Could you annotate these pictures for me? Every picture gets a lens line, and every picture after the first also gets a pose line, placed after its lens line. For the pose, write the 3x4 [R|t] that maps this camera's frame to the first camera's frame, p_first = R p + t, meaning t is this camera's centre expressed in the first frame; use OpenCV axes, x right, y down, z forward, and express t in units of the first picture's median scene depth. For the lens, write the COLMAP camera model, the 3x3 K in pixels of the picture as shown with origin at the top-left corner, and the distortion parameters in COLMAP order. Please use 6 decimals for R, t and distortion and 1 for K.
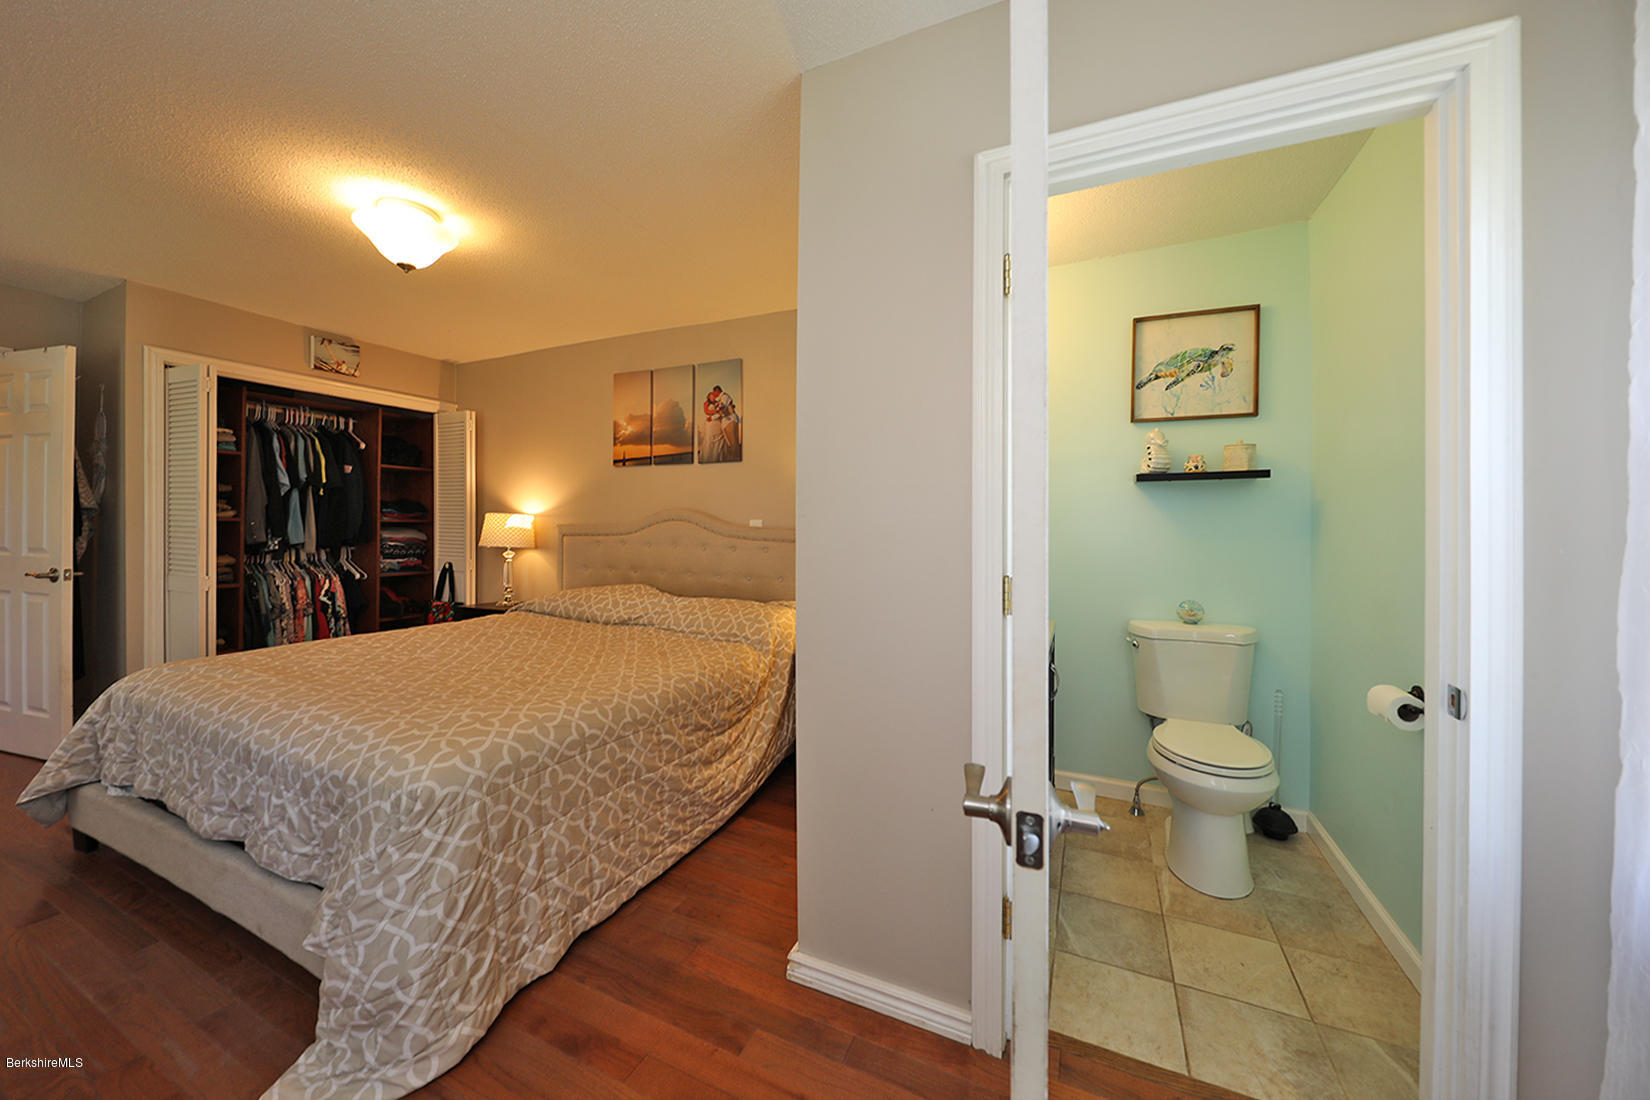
lens RADIAL K [[578.0, 0, 836.0], [0, 578.0, 517.5], [0, 0, 1]] dist [0.011098, -0.007096]
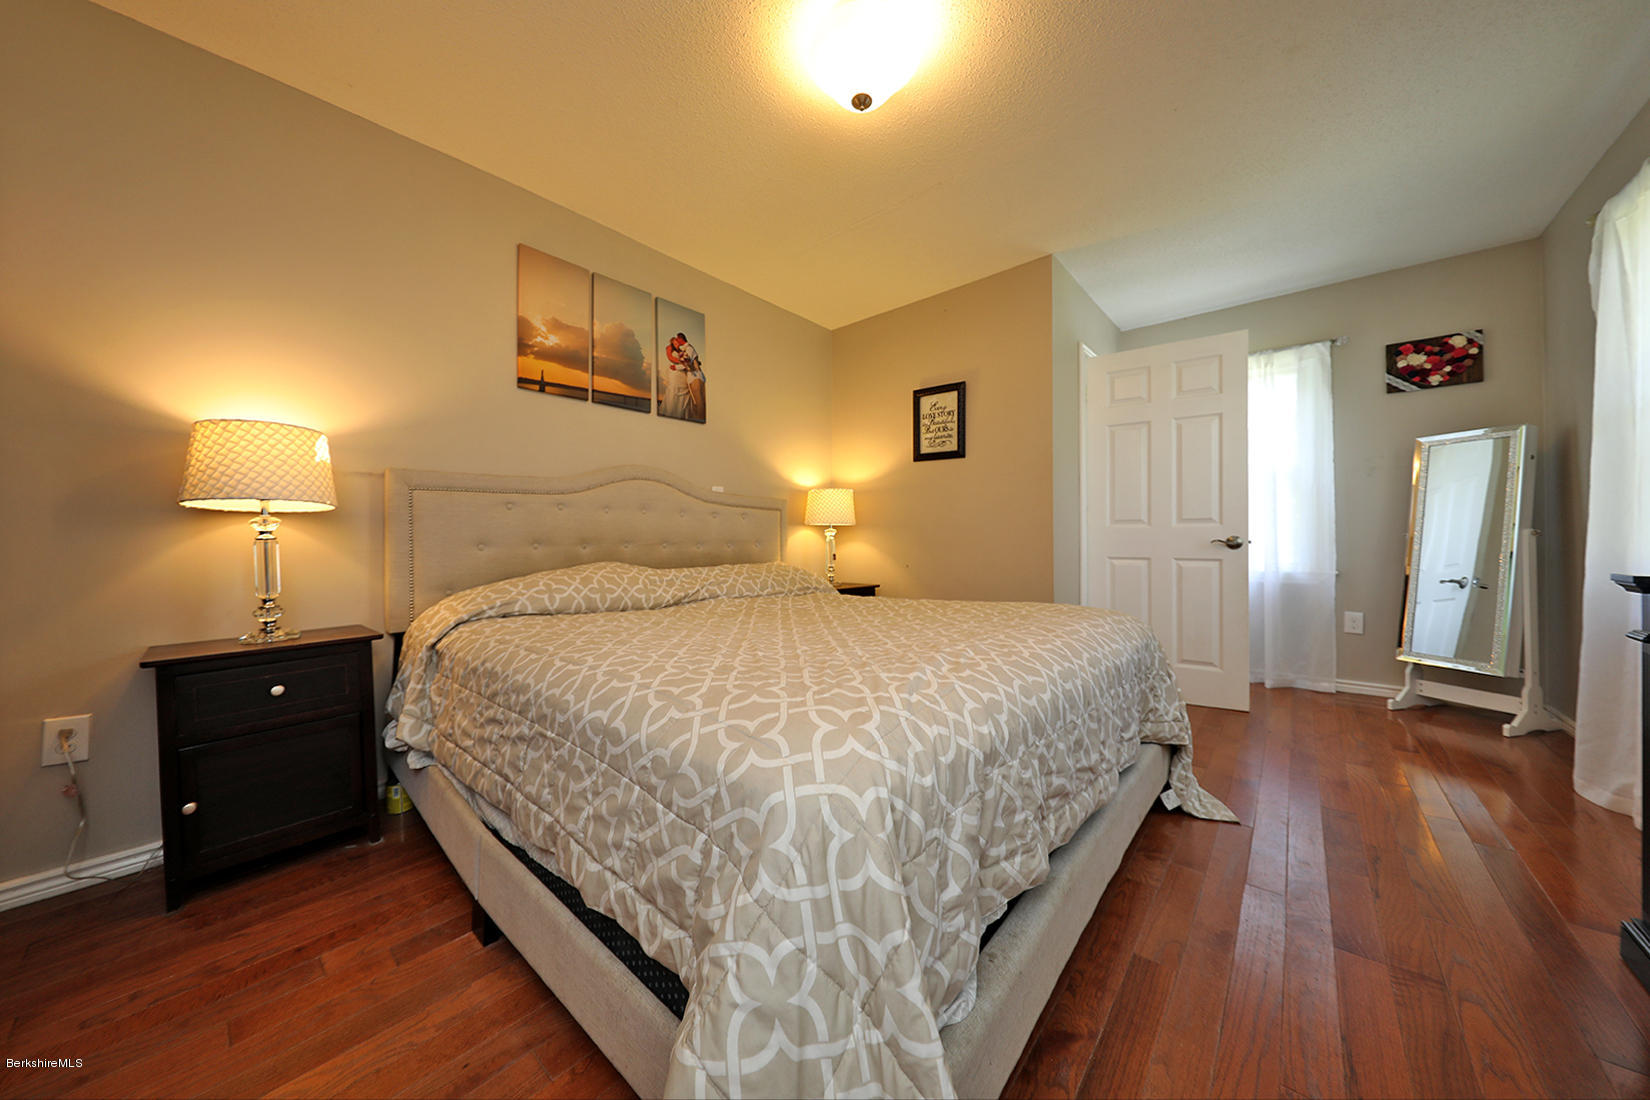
lens RADIAL K [[562.7, 0, 786.0], [0, 562.7, 545.9], [0, 0, 1]] dist [0.007963, -0.006199]
pose [[0.303464, -0.013802, 0.952743, -1.032836], [0.007383, 0.999899, 0.012133, 0.094954], [-0.952814, 0.003352, 0.303535, 0.612134]]
